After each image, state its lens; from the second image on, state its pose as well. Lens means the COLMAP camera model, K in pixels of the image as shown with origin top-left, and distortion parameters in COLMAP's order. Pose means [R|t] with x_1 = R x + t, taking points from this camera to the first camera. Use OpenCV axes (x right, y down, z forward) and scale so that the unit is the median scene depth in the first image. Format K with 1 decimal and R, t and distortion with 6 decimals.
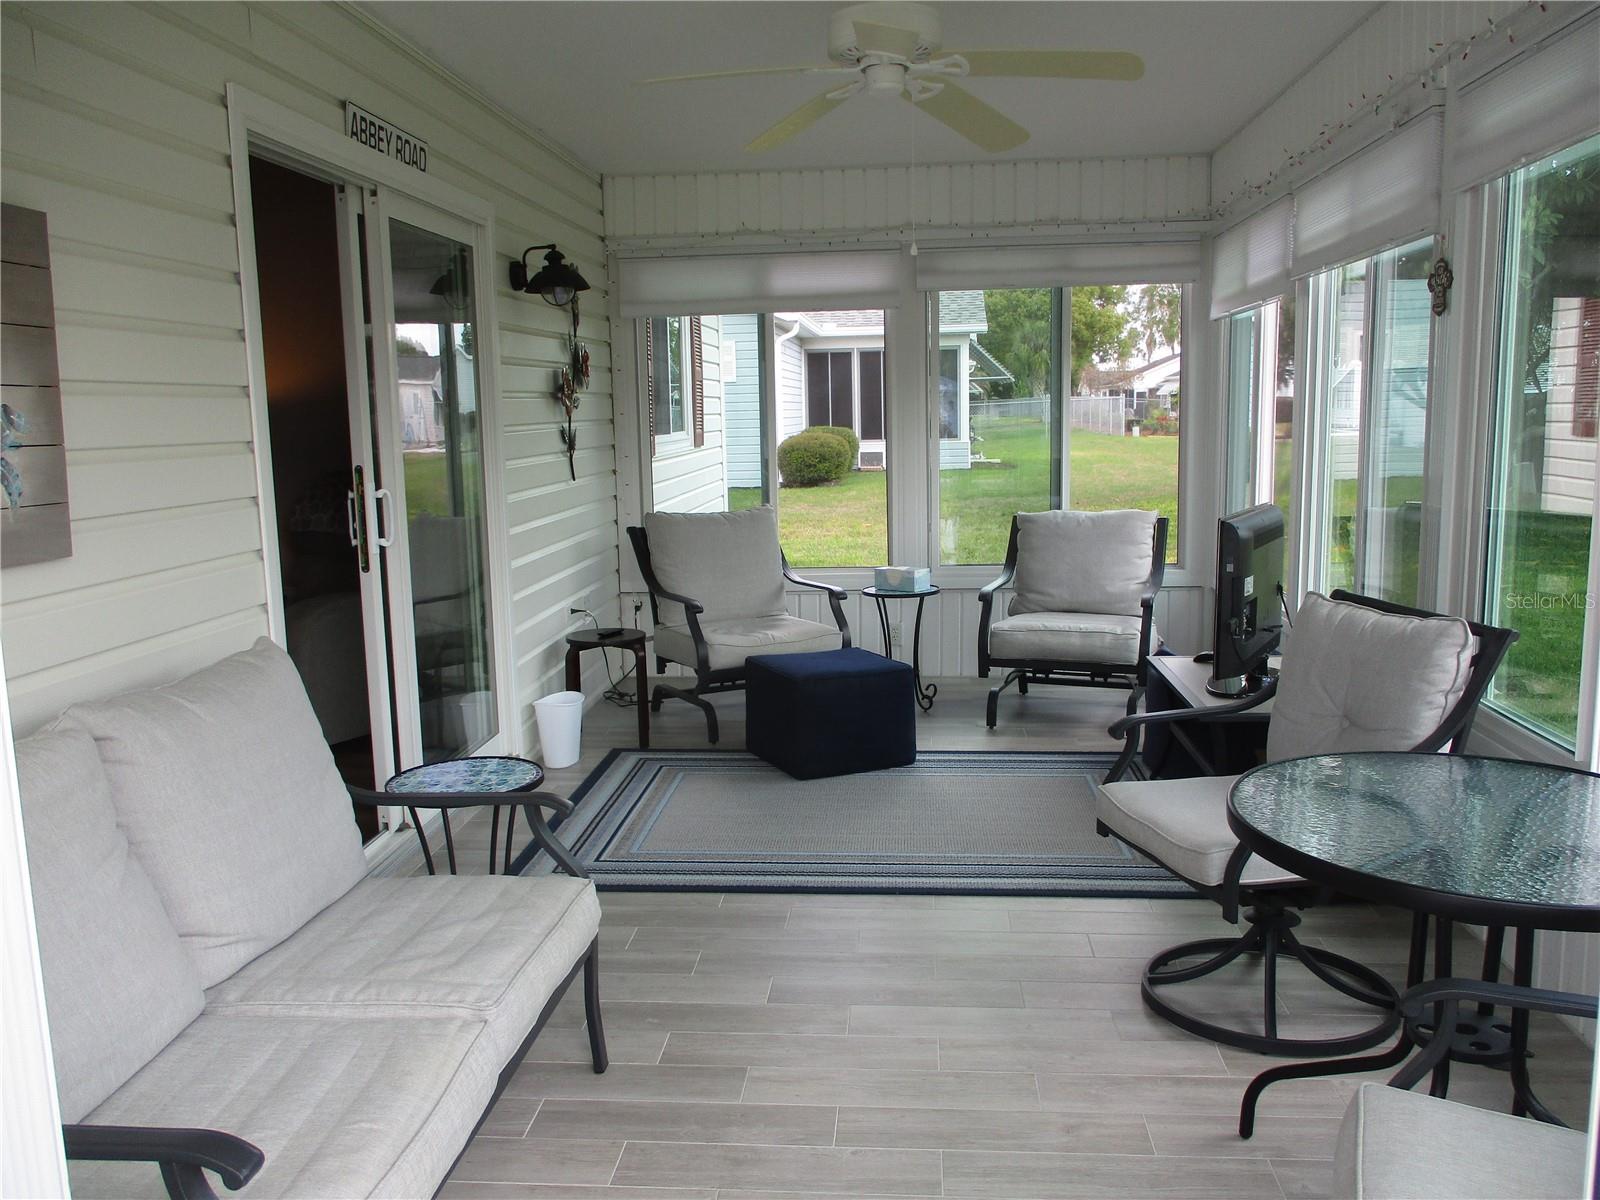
lens RADIAL K [[1325.1, 0, 800.0], [0, 1325.1, 600.0], [0, 0, 1]] dist [-0.032786, 0.009559]
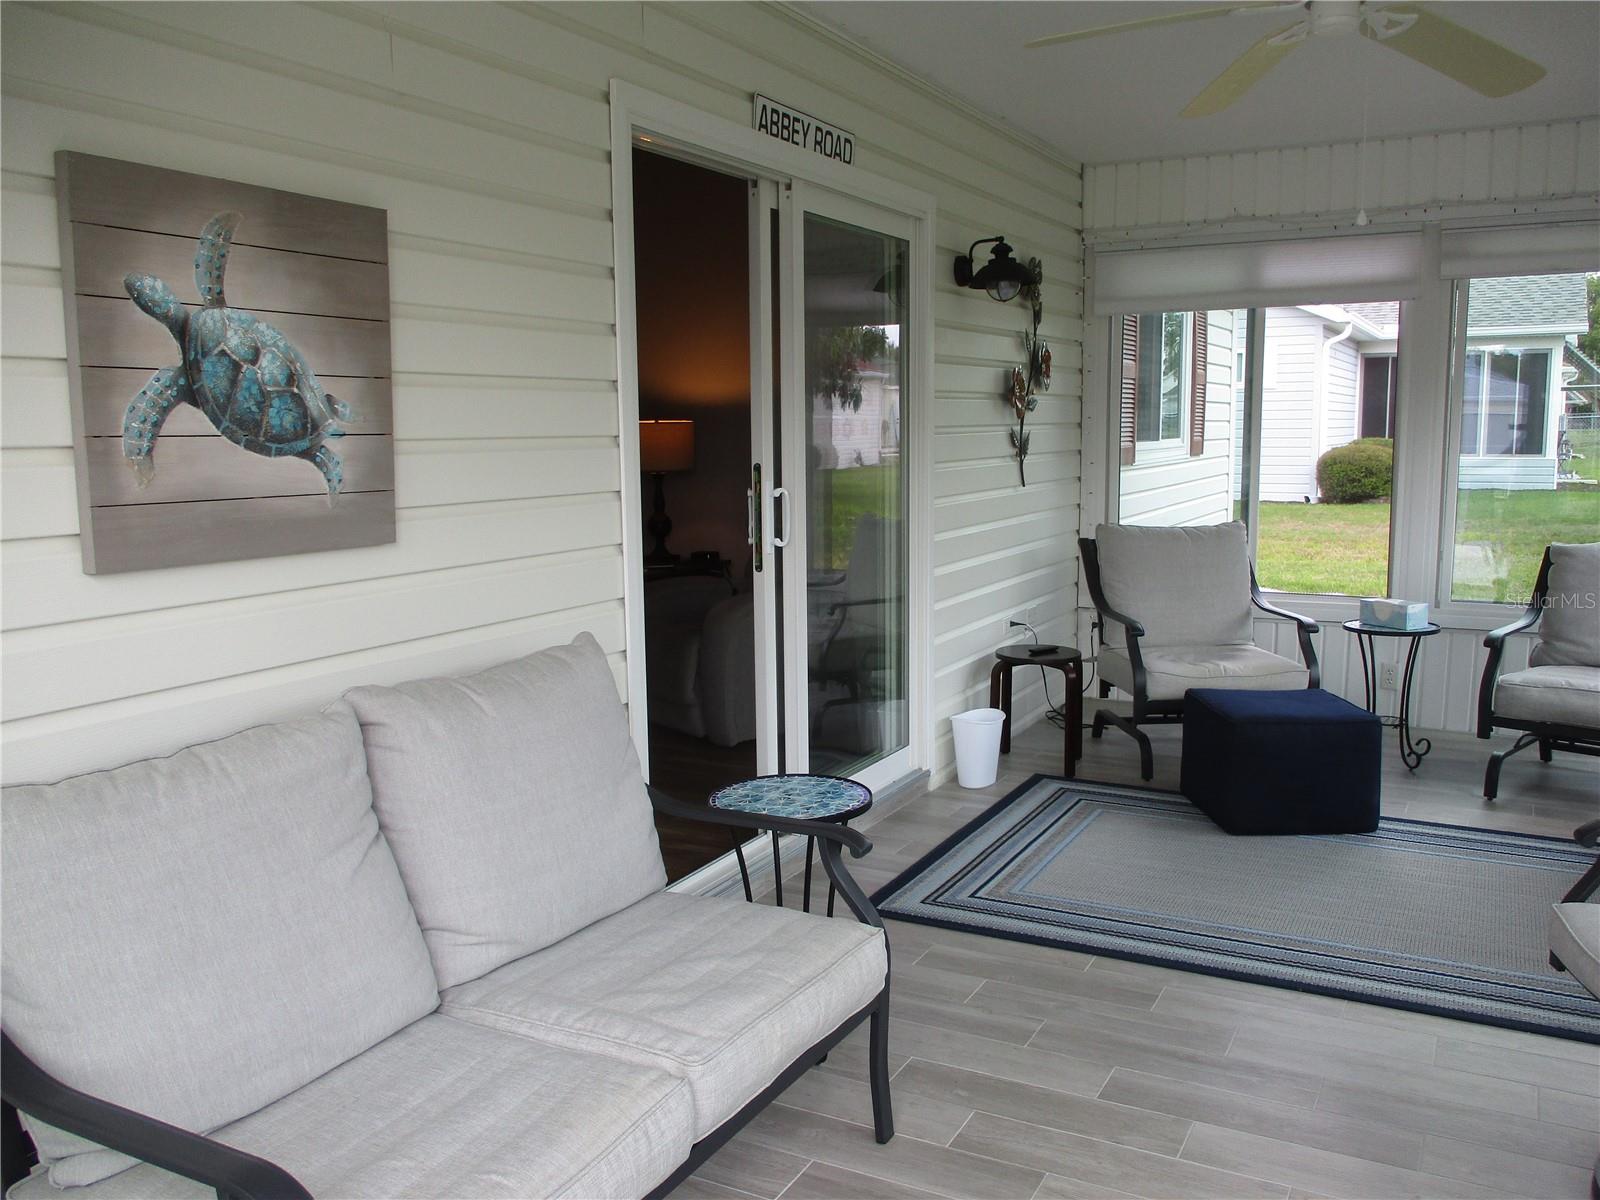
lens RADIAL K [[1325.1, 0, 800.0], [0, 1325.1, 600.0], [0, 0, 1]] dist [-0.032786, 0.009559]
pose [[0.919660, 0.064221, -0.387430, 0.075351], [-0.065920, 0.997785, 0.008917, -0.009712], [0.387144, 0.017339, 0.921856, 0.088497]]
